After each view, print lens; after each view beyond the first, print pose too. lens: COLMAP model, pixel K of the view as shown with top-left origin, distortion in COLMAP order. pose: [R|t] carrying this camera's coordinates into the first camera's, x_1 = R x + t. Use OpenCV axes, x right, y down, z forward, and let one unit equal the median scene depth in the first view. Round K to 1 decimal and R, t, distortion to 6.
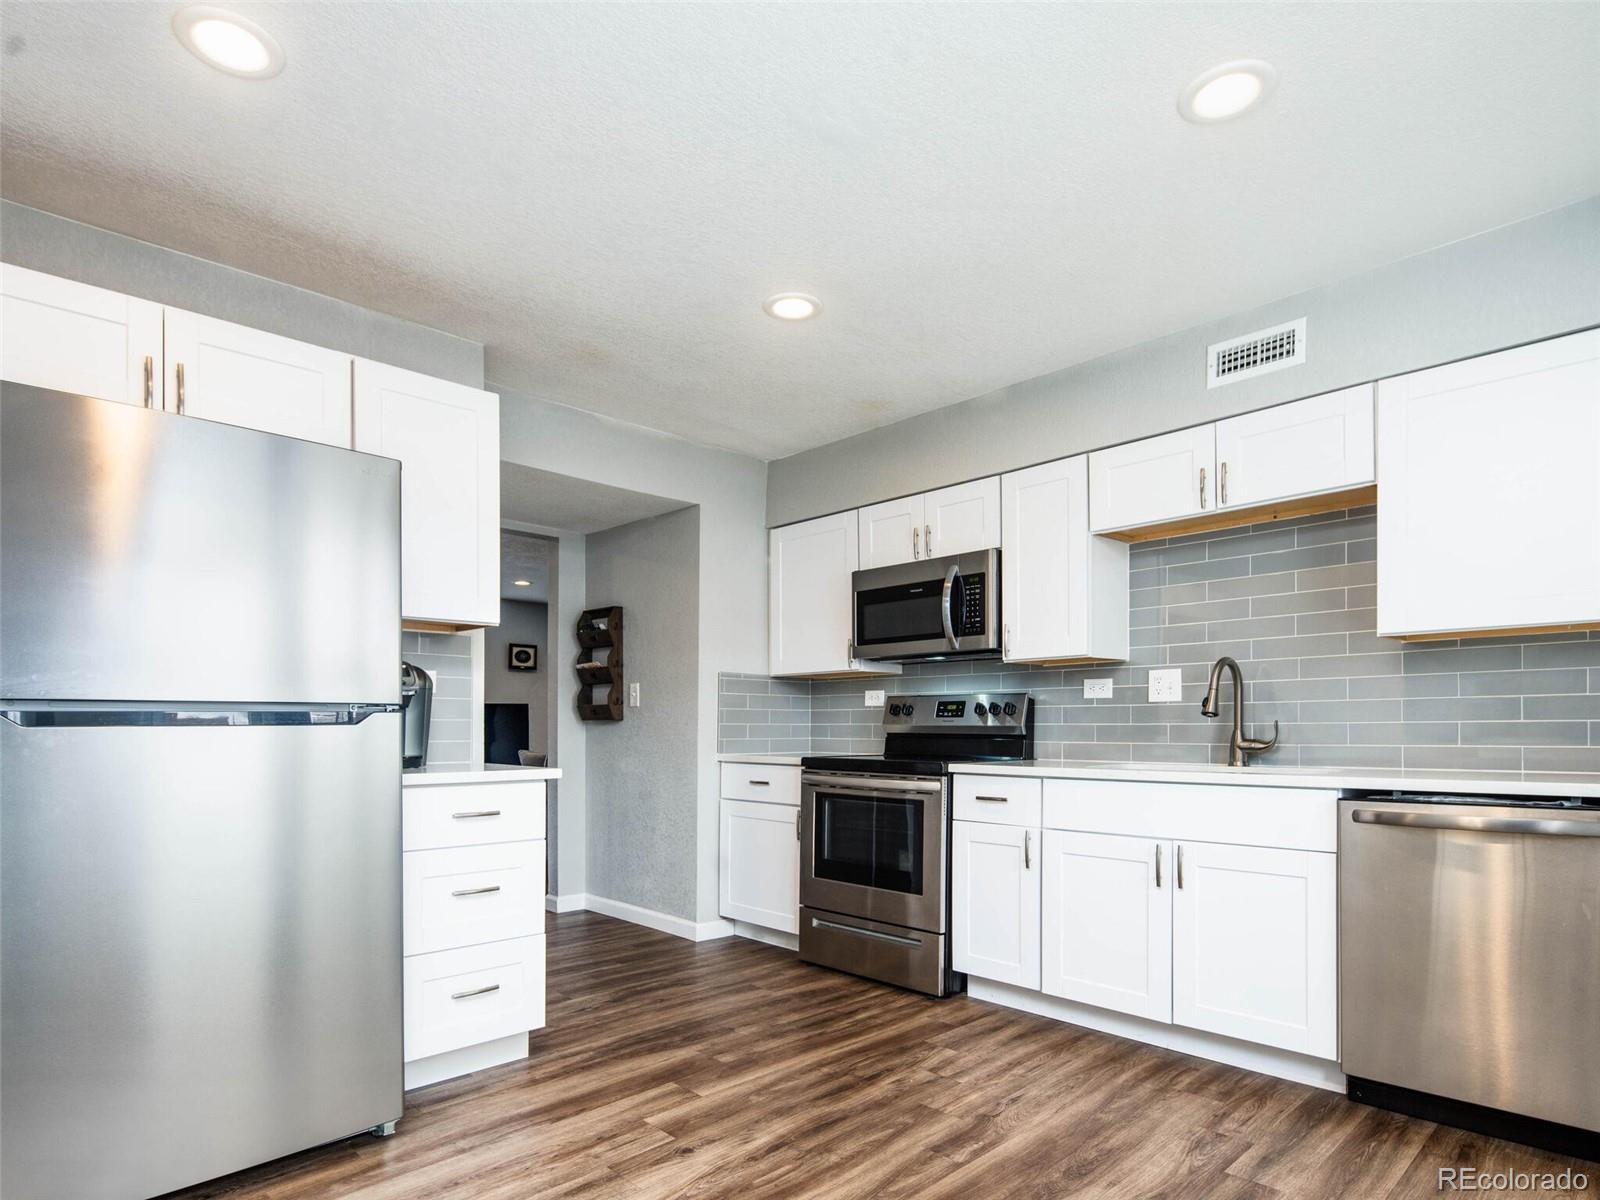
lens RADIAL K [[885.9, 0, 803.7], [0, 885.9, 725.7], [0, 0, 1]] dist [0.003046, 0.000111]
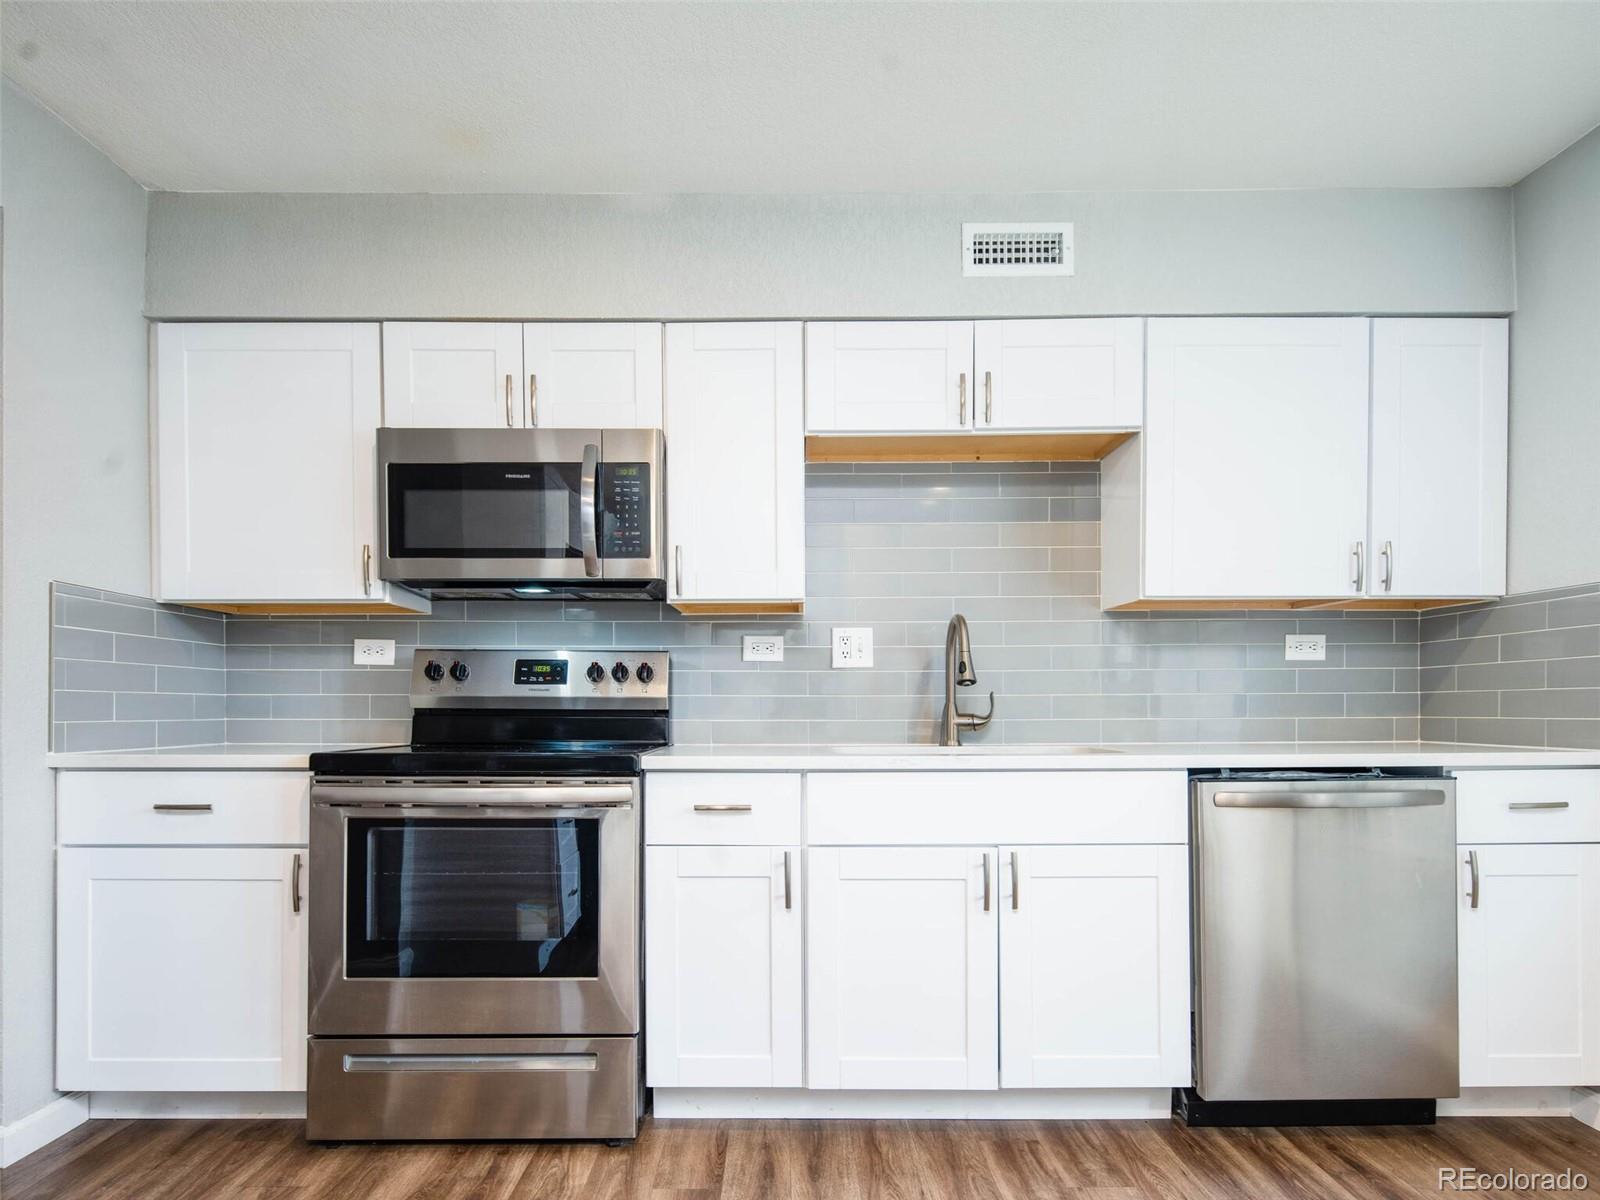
lens RADIAL K [[882.7, 0, 778.7], [0, 882.7, 712.0], [0, 0, 1]] dist [0.002819, -0.000127]
pose [[0.700737, -0.001625, 0.713418, -0.195477], [-0.001441, 0.999992, 0.003693, 0.009333], [-0.713418, -0.003616, 0.700729, 0.470362]]
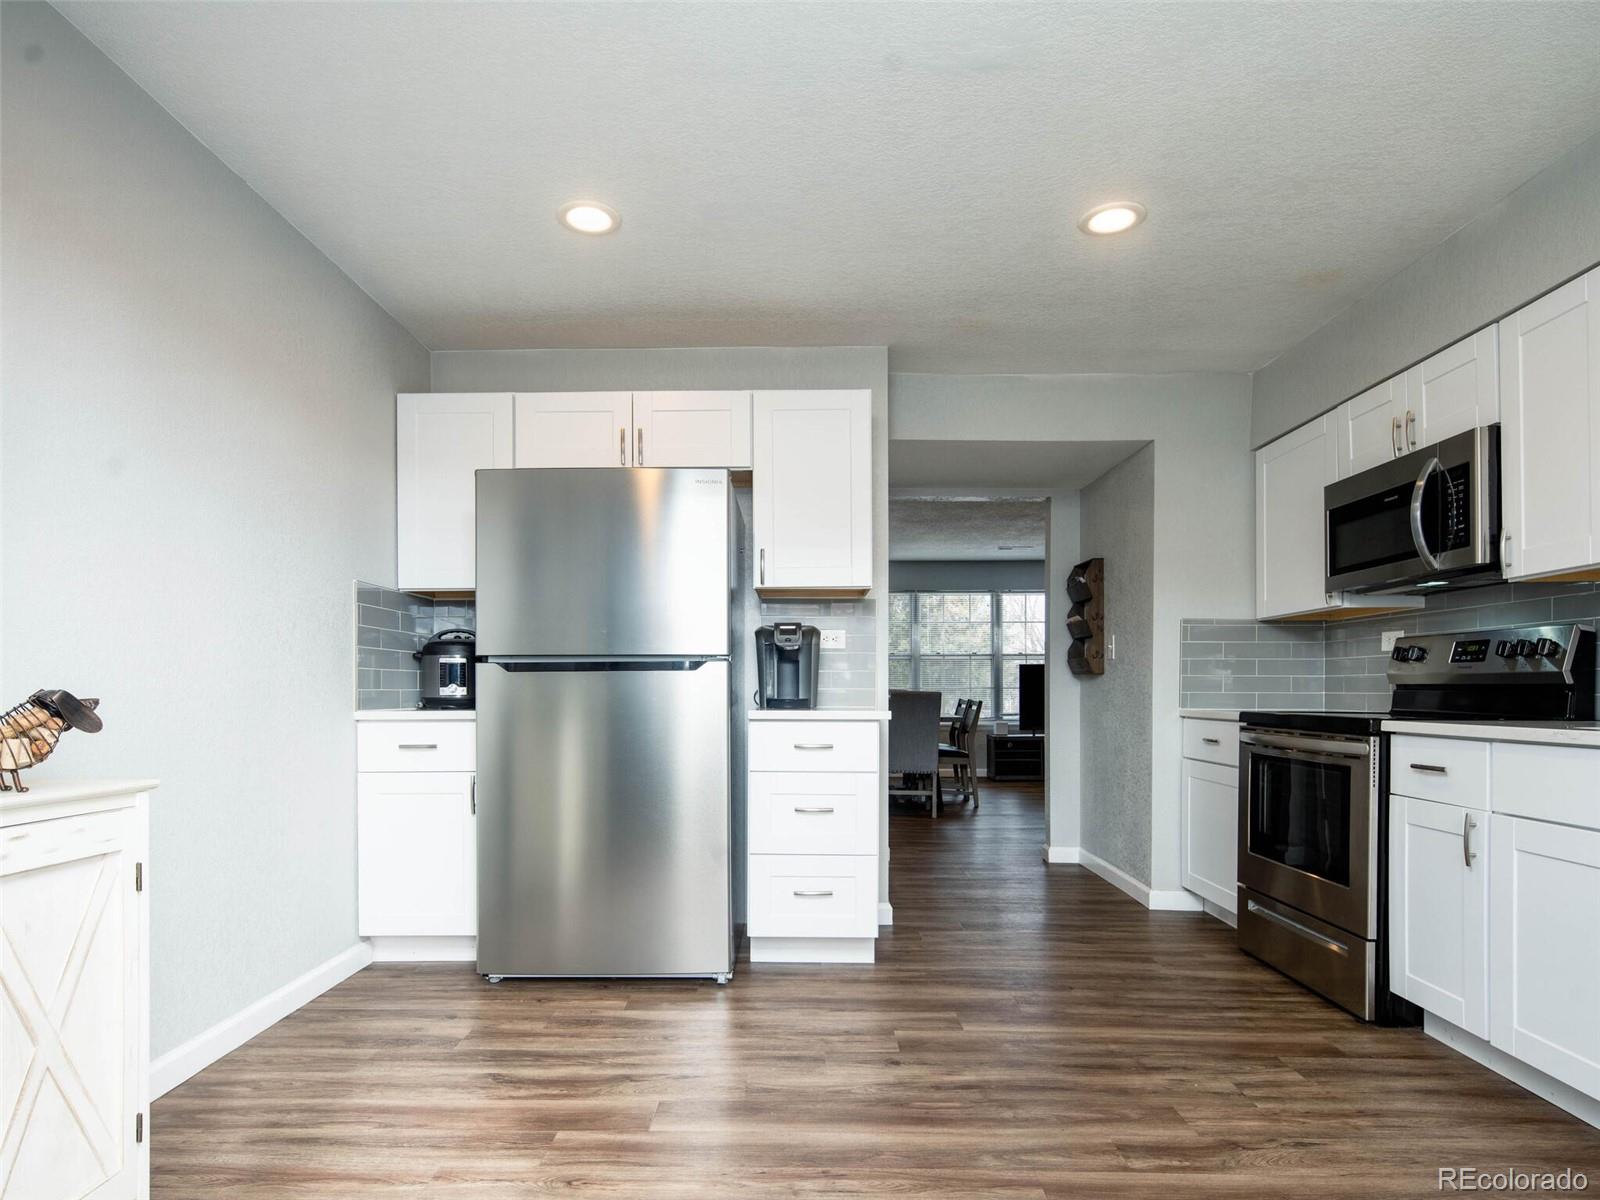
lens RADIAL K [[886.1, 0, 800.1], [0, 886.1, 688.1], [0, 0, 1]] dist [0.000378, -0.000410]
pose [[0.707149, 0.000005, -0.707065, 0.328670], [-0.001940, 0.999996, -0.001932, 0.016419], [0.707062, 0.002738, 0.707146, 0.094596]]
